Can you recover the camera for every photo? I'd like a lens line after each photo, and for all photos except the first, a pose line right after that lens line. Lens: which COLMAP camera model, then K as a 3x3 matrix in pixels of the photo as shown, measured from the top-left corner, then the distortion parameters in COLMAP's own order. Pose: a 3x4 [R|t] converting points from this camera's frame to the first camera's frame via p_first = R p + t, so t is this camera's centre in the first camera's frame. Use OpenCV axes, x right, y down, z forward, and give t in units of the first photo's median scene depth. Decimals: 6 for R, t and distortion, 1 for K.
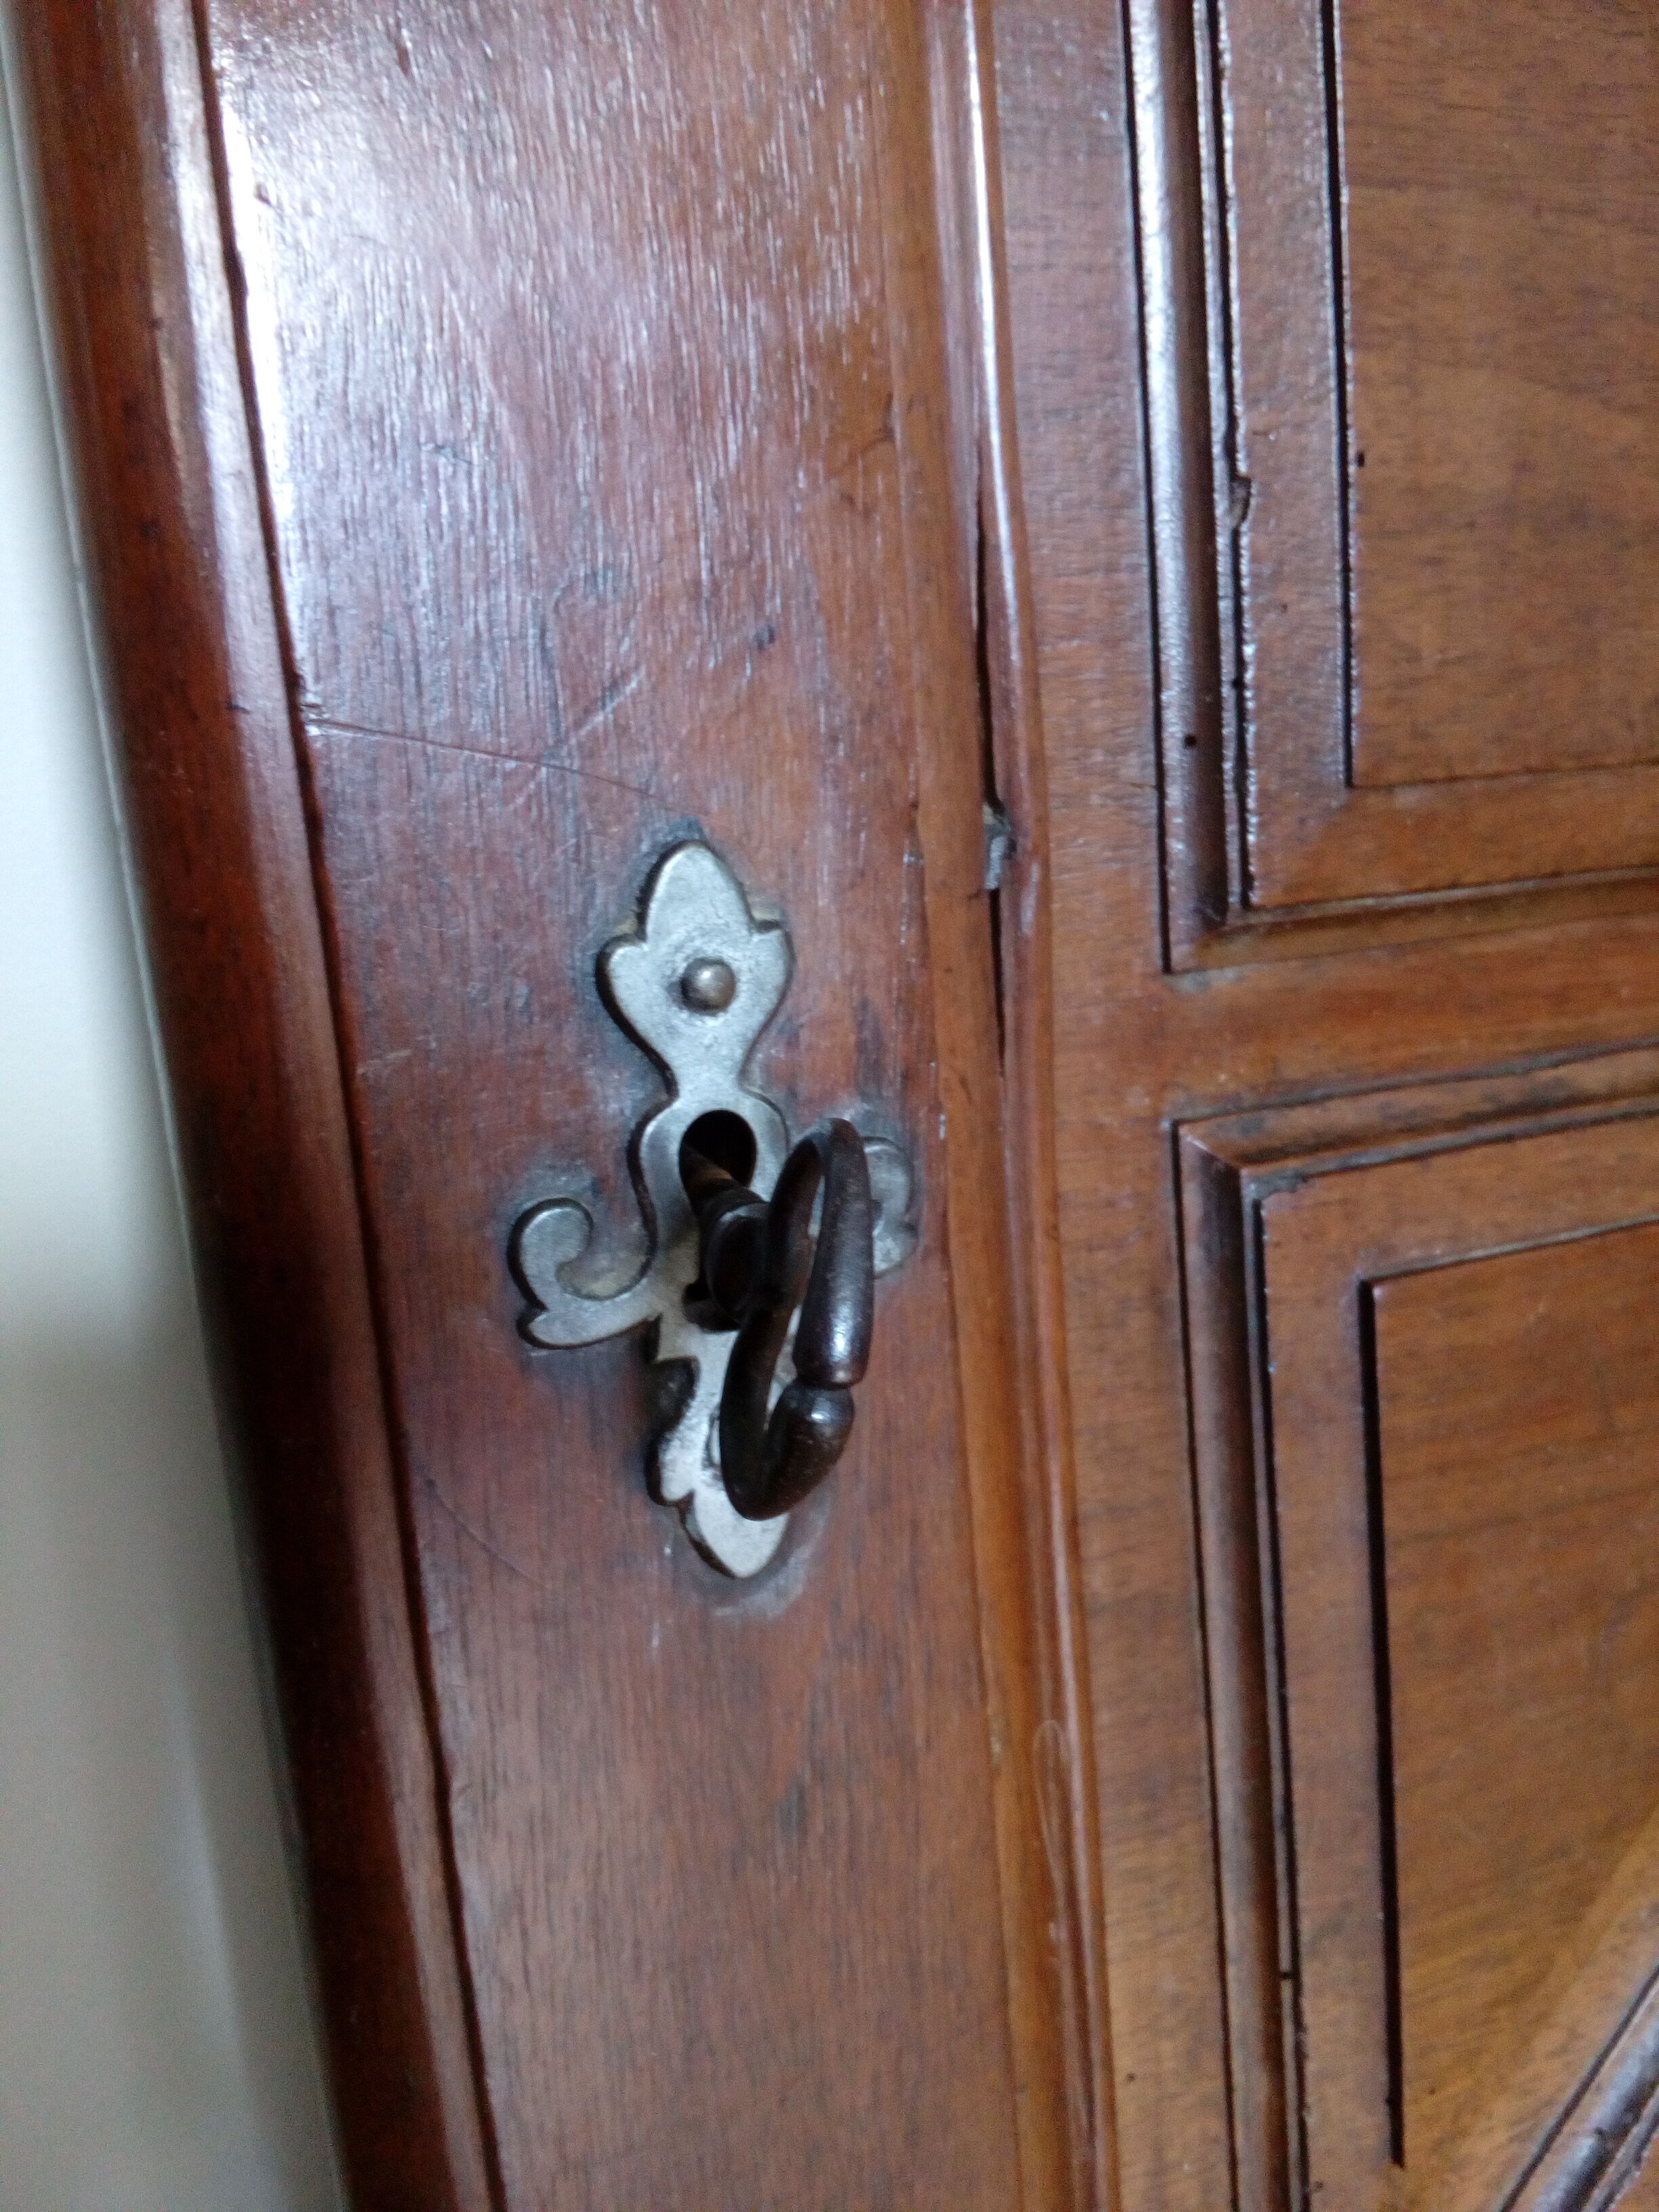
lens RADIAL K [[1808.8, 0, 781.2], [0, 1808.8, 1105.2], [0, 0, 1]] dist [0.160085, -0.300484]
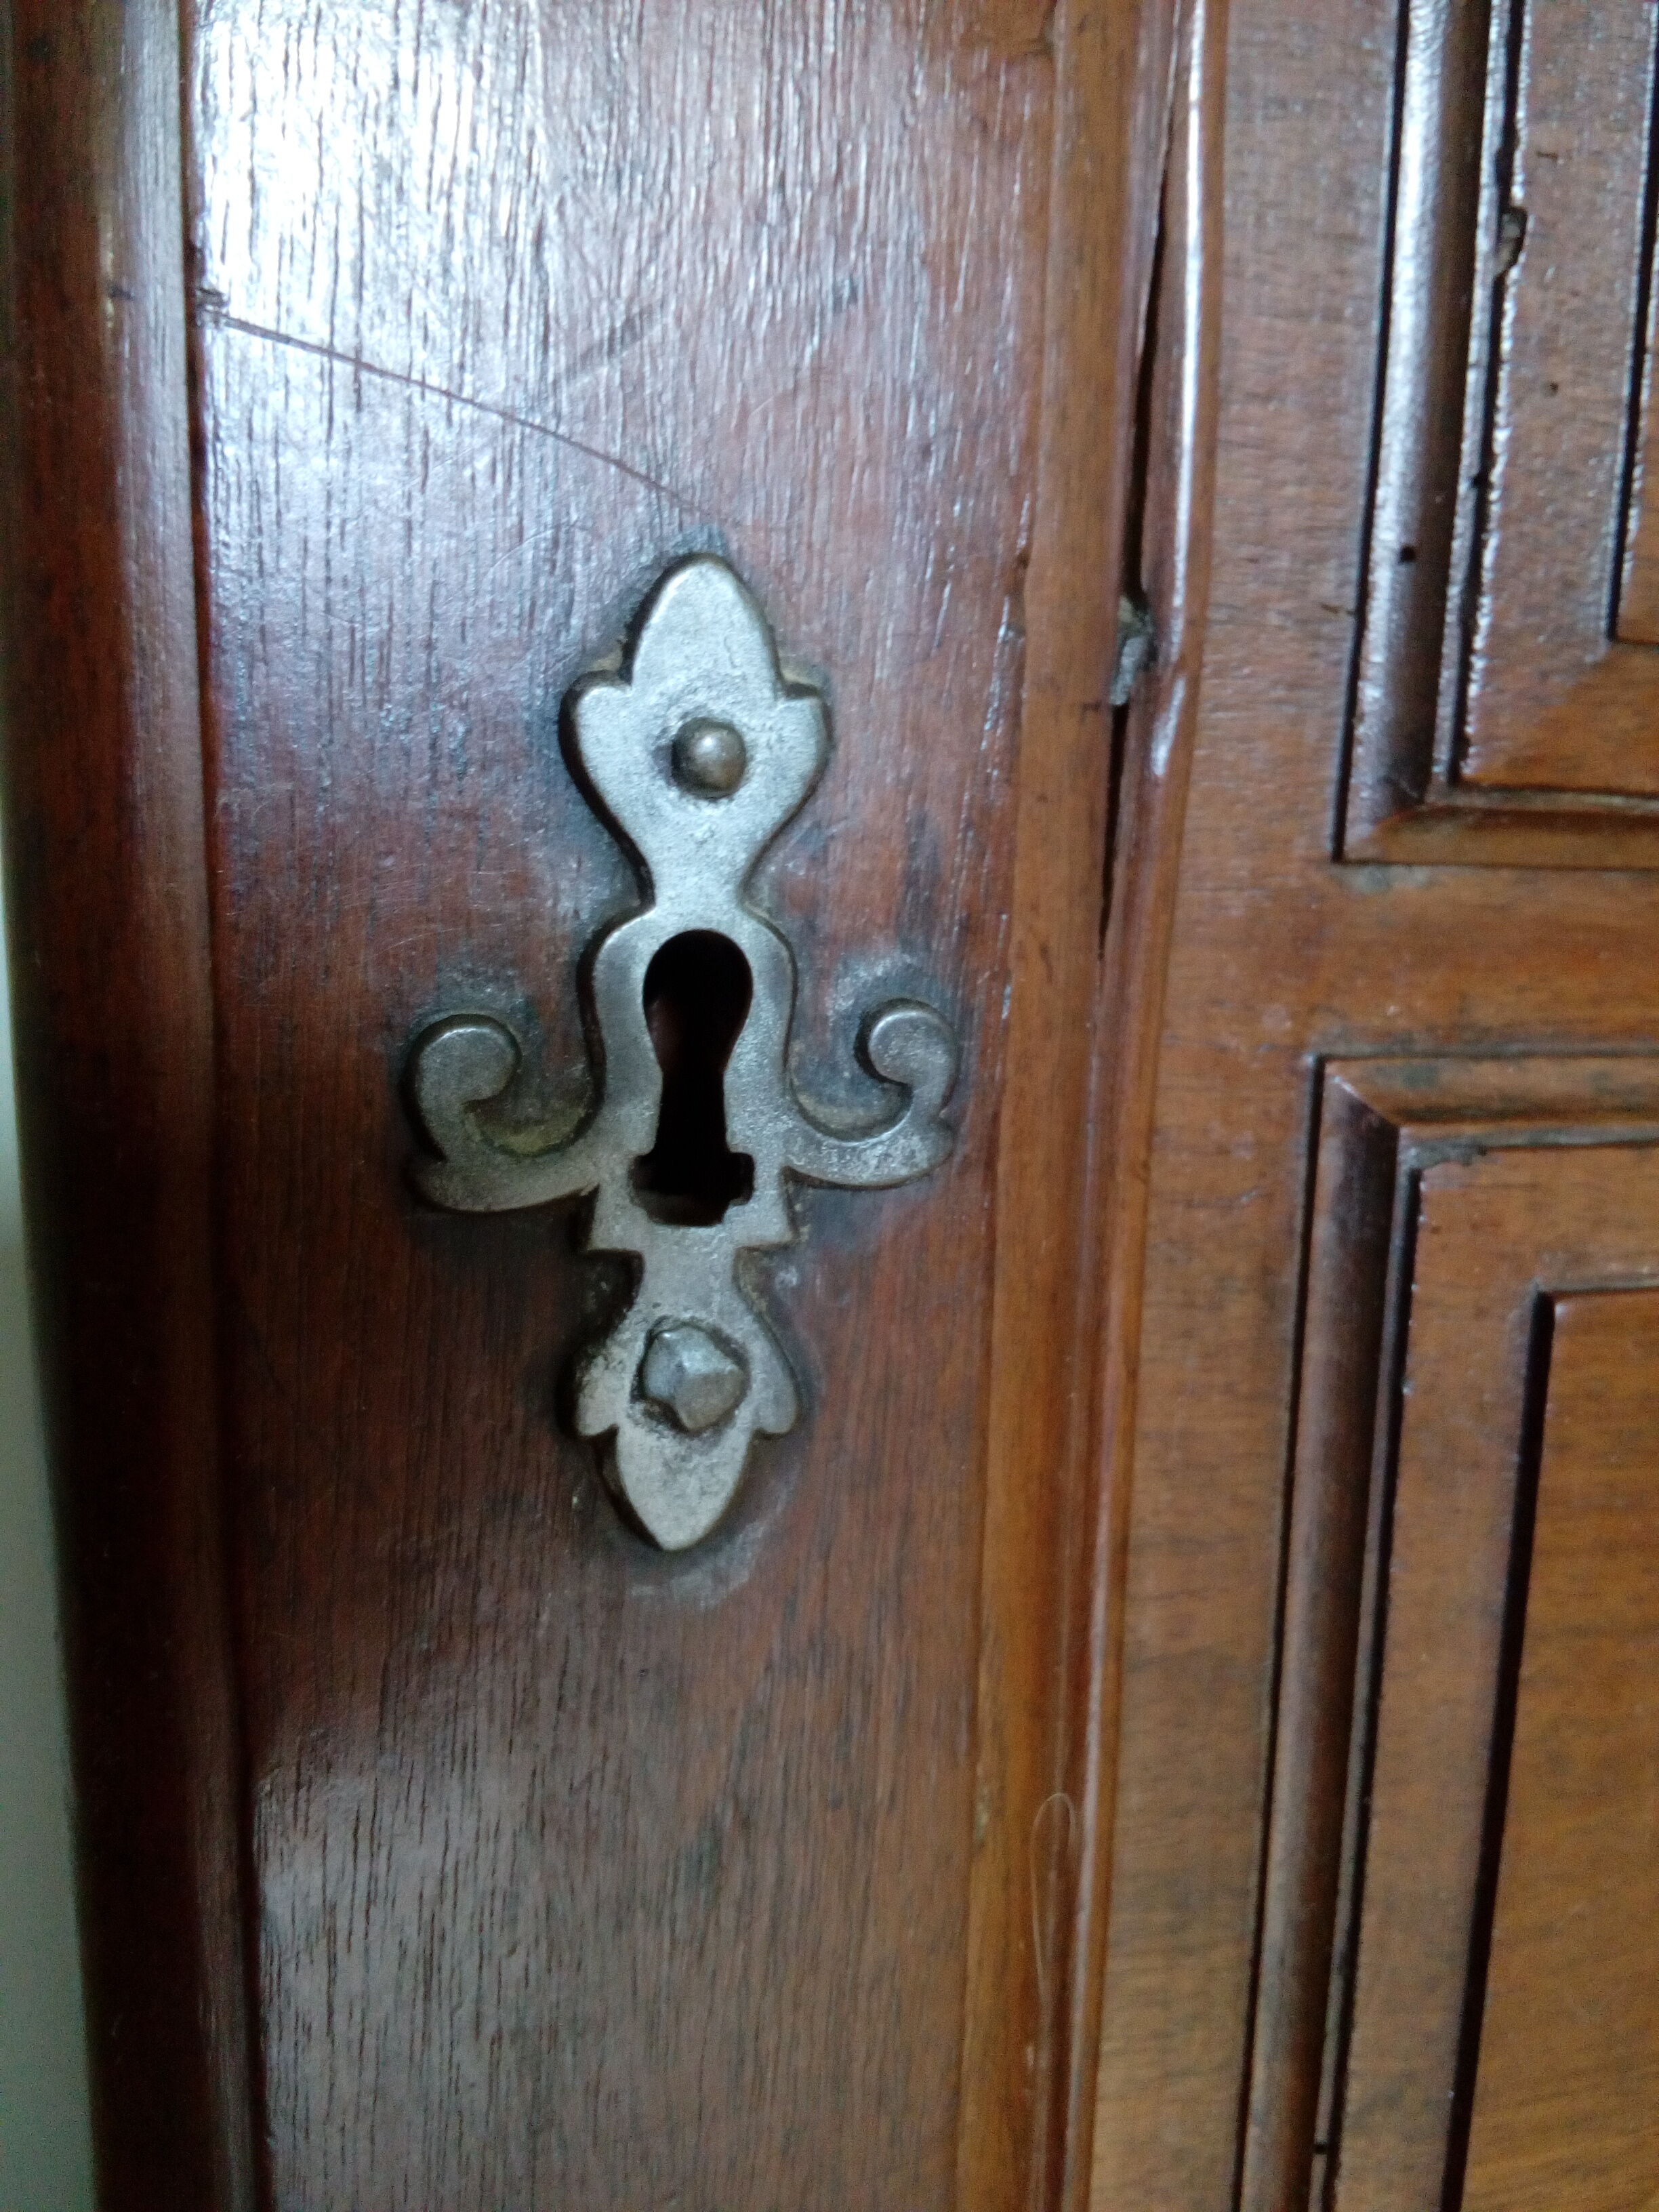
lens RADIAL K [[1808.8, 0, 781.2], [0, 1808.8, 1105.2], [0, 0, 1]] dist [0.160085, -0.300484]
pose [[0.988734, 0.127153, -0.078971, 0.056828], [-0.127046, 0.991876, 0.006404, 0.057589], [0.079144, 0.003701, 0.996856, 0.220388]]
